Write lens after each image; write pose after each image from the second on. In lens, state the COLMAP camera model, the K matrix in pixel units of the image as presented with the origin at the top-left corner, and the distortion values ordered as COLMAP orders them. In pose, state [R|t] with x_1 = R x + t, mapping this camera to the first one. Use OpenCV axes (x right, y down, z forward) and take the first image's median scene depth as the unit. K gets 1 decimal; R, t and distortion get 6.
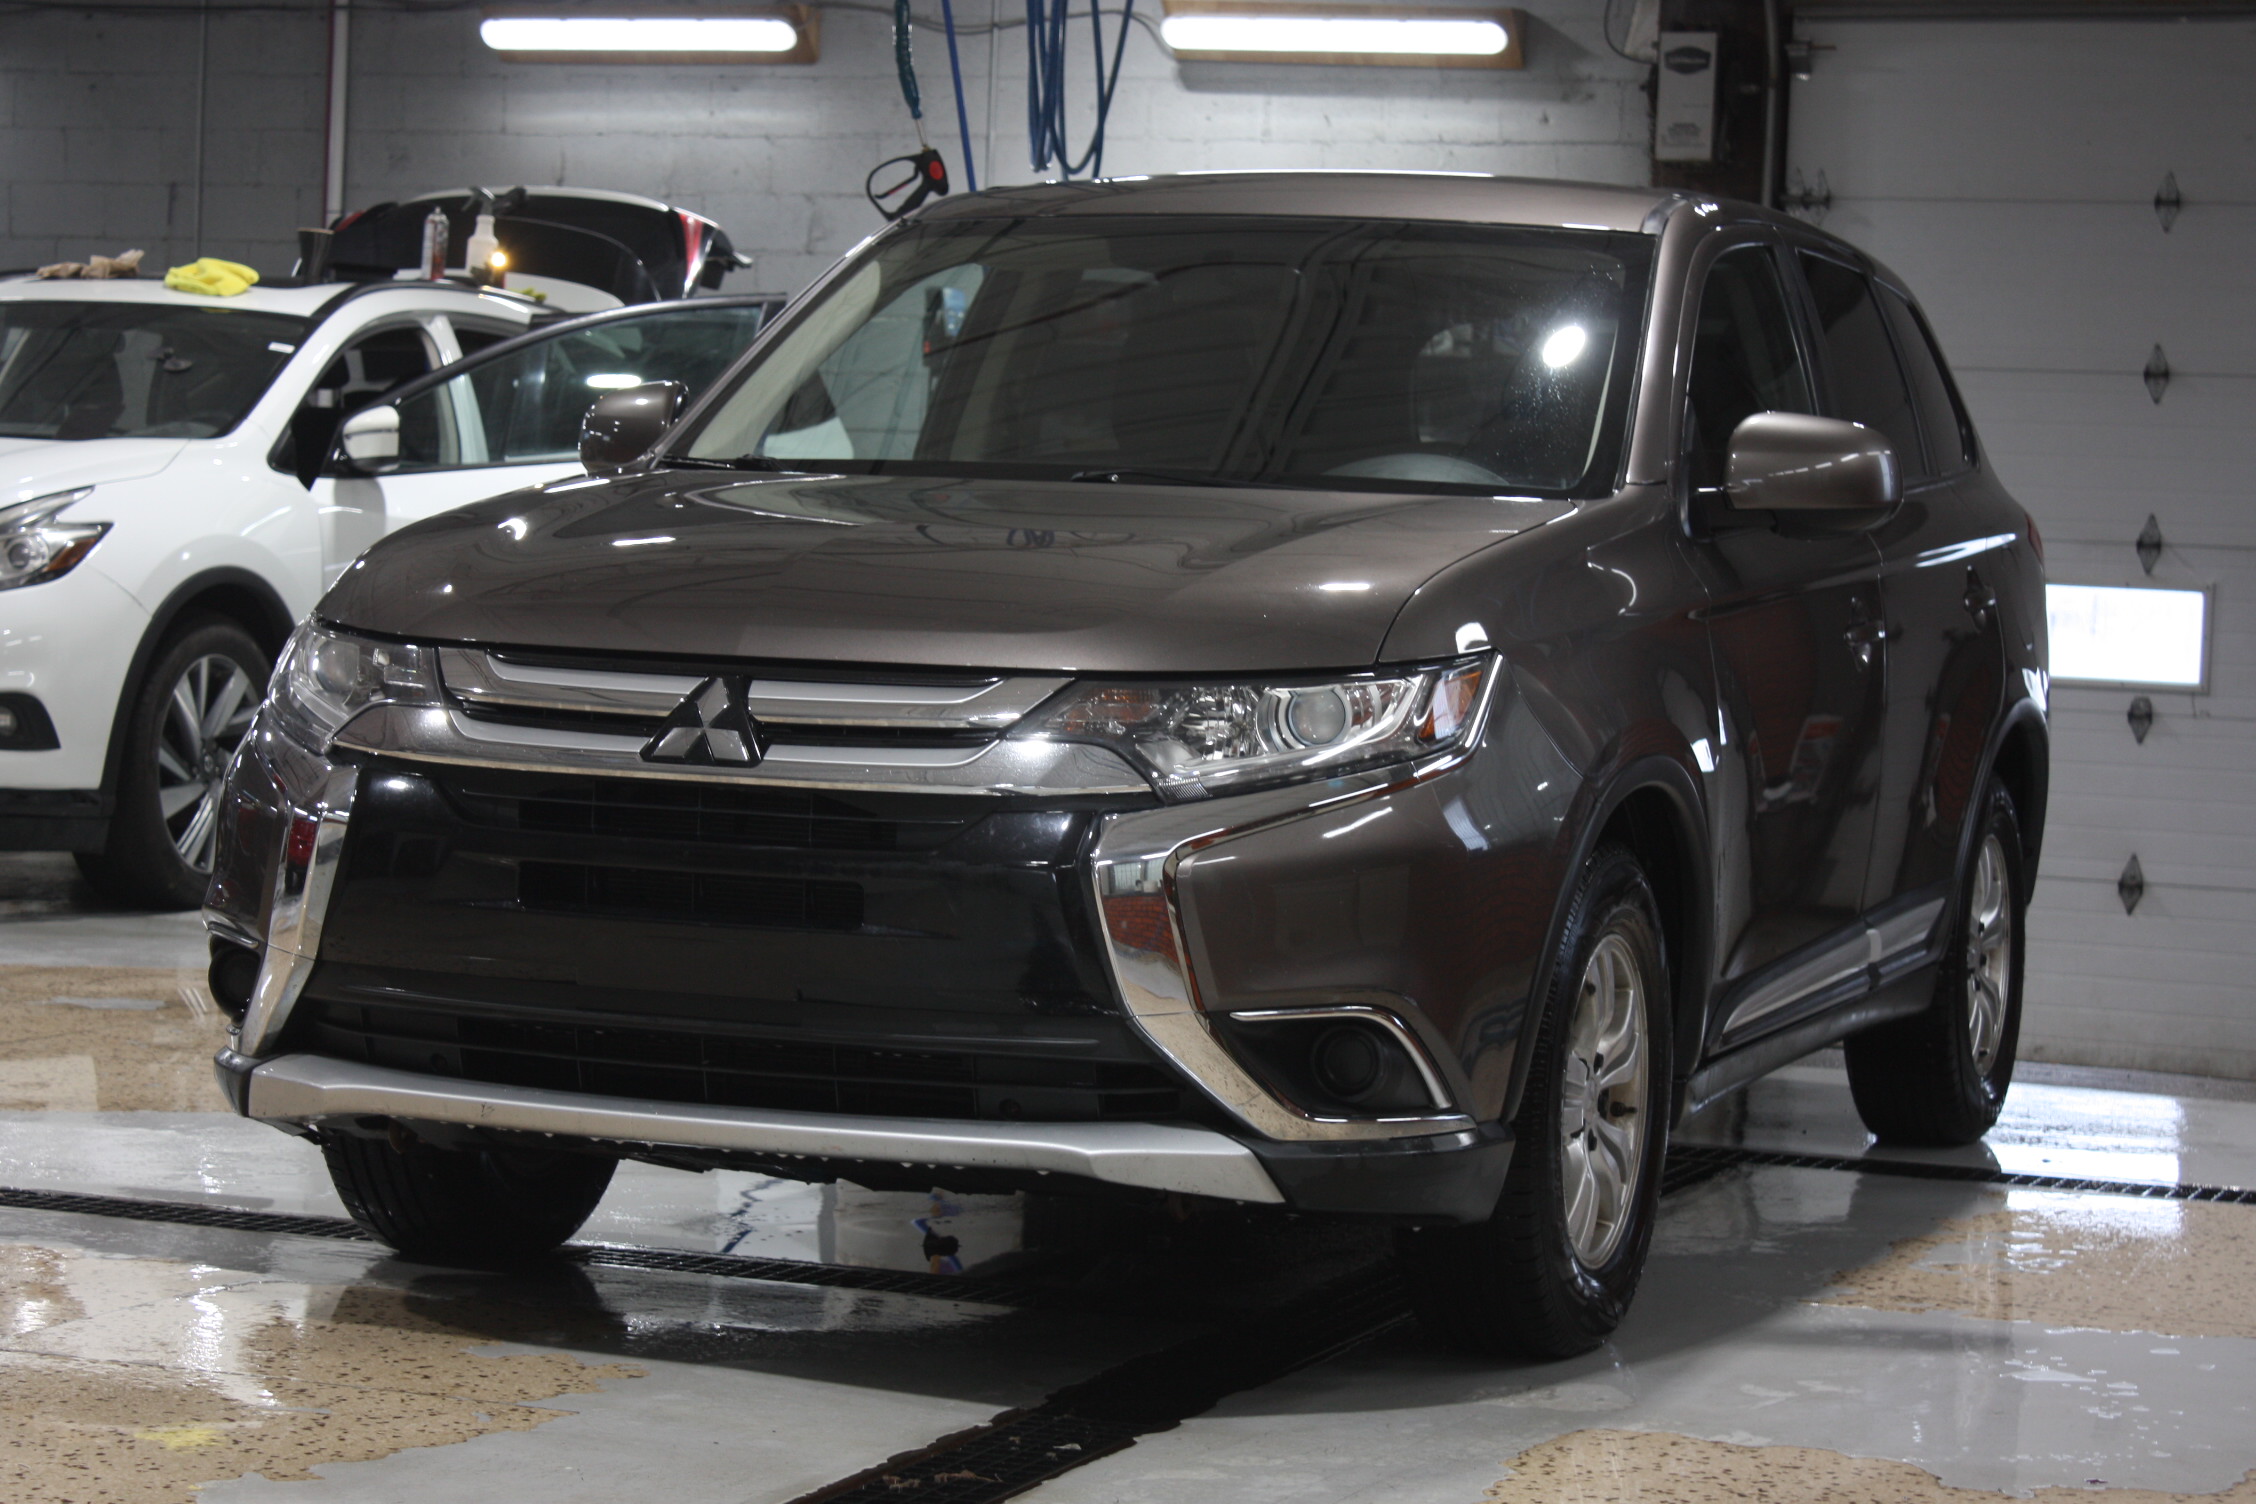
lens RADIAL K [[5102.2, 0, 1127.9], [0, 5102.2, 752.7], [0, 0, 1]] dist [0.093181, 0.000000]
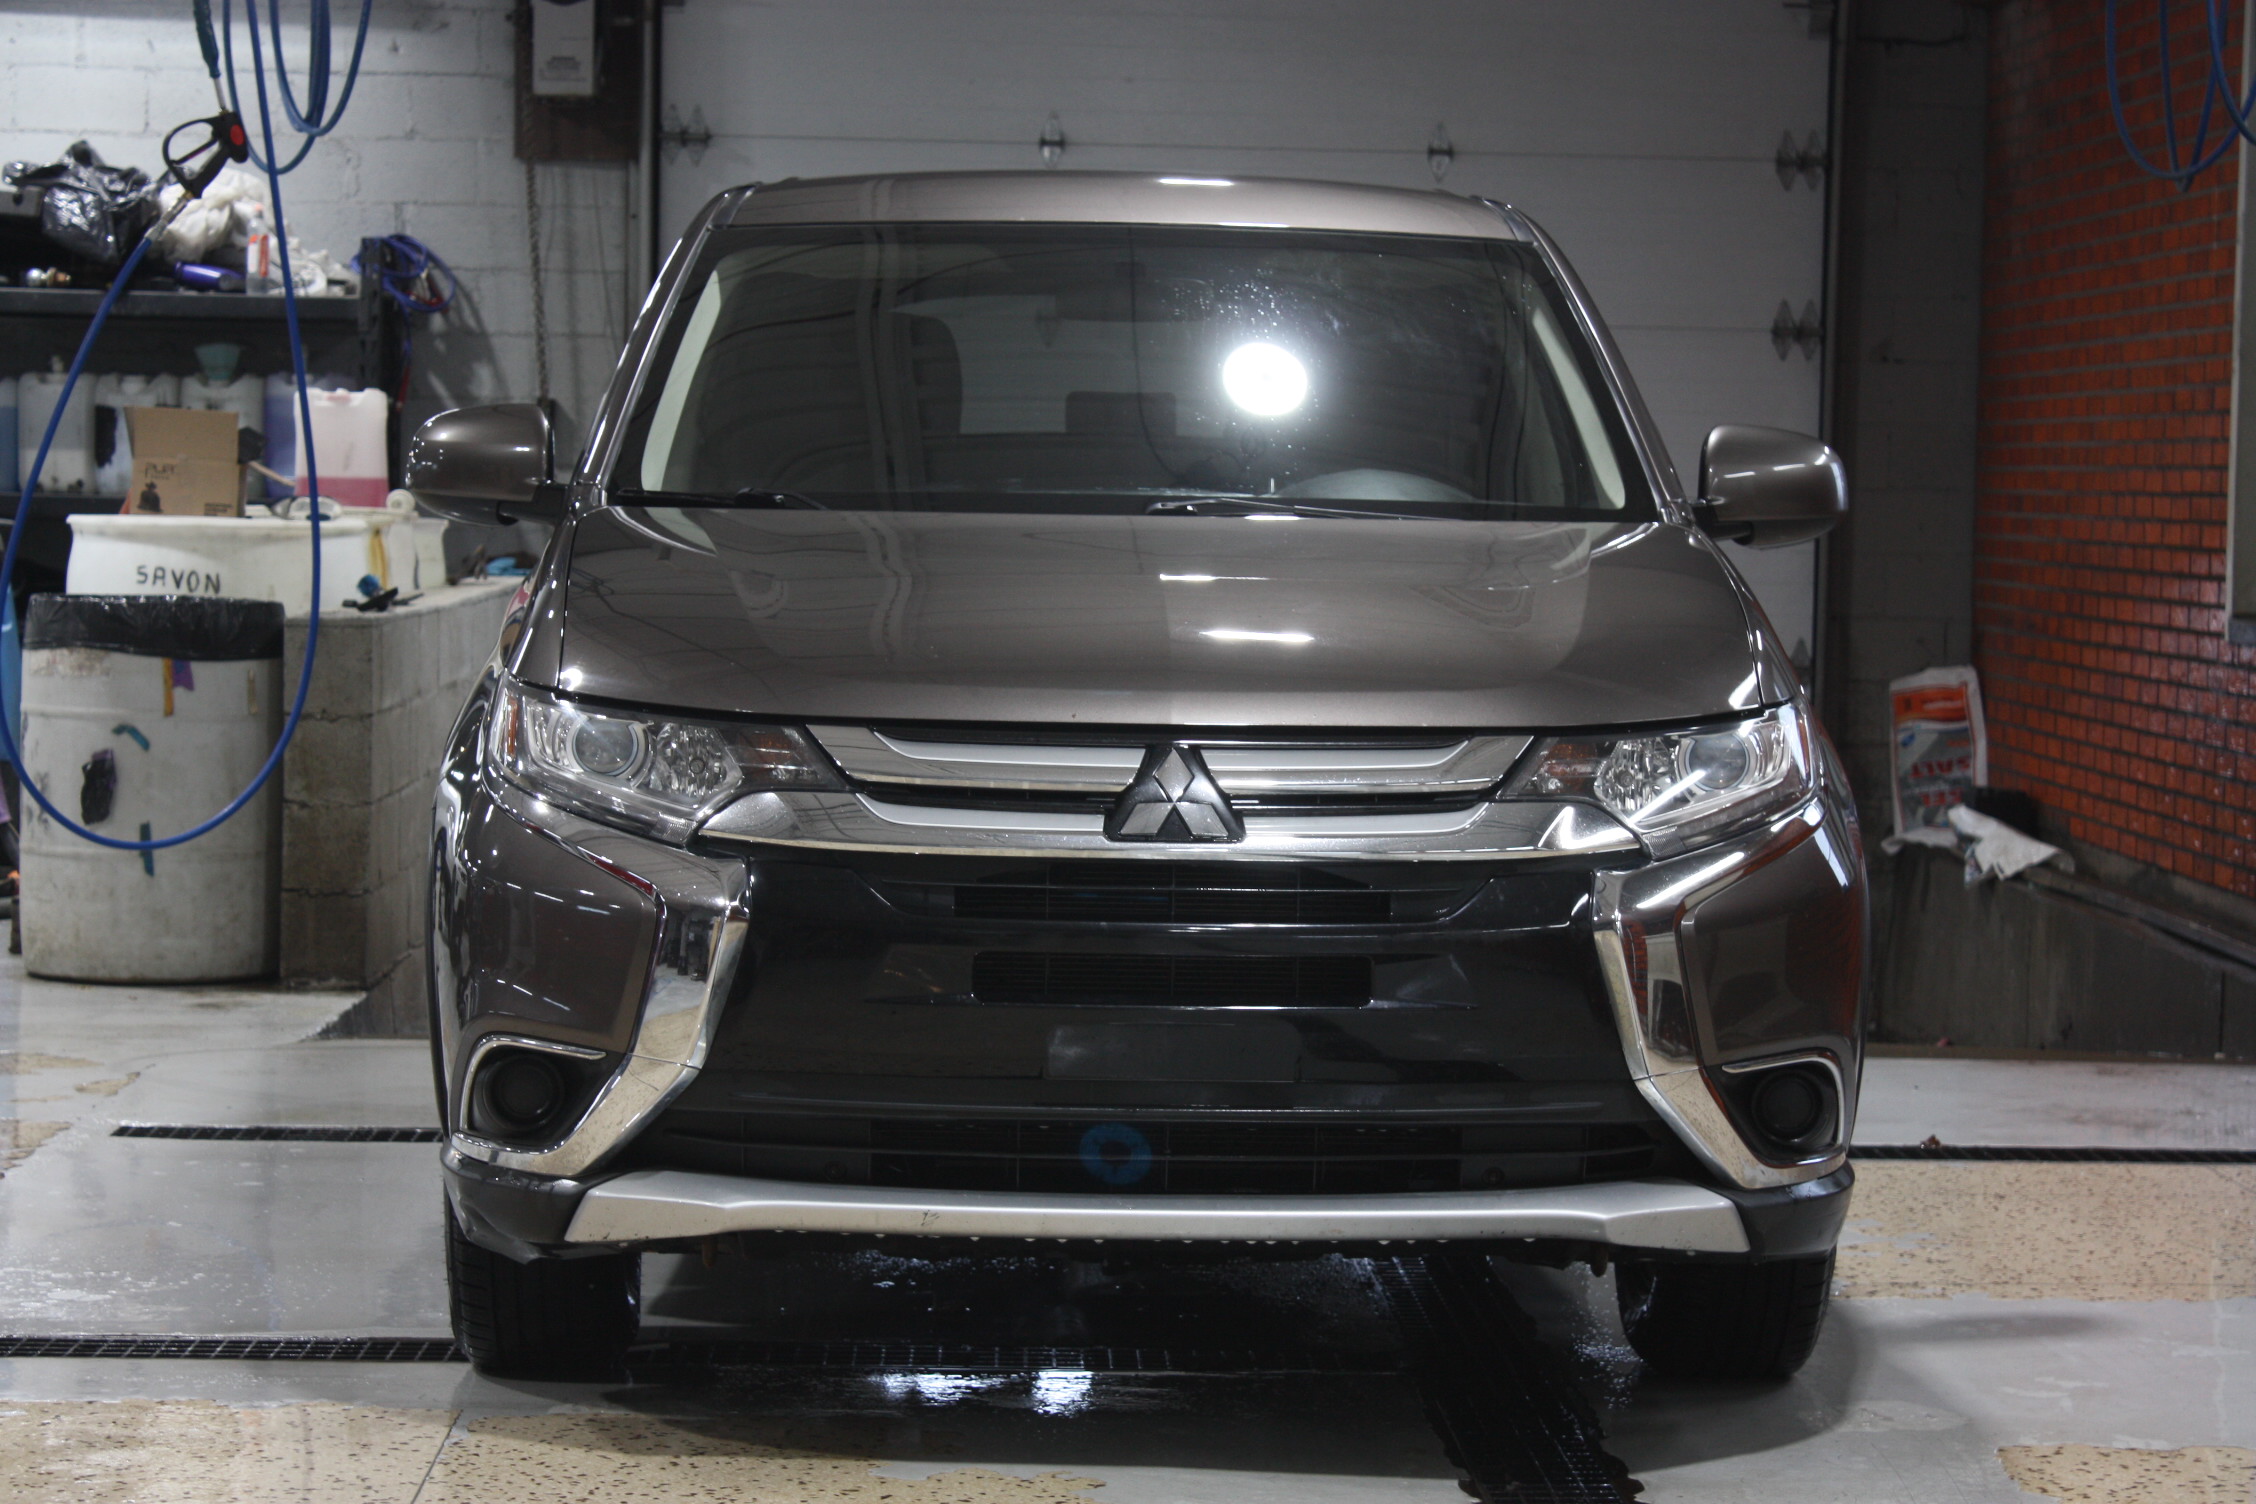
lens RADIAL K [[5348.6, 0, 1128.2], [0, 5348.6, 751.2], [0, 0, 1]] dist [0.072495, 0.000000]
pose [[0.917974, -0.043070, 0.394295, -0.275754], [0.034933, 0.999003, 0.027794, -0.024277], [-0.395099, -0.011740, 0.918564, 0.047699]]
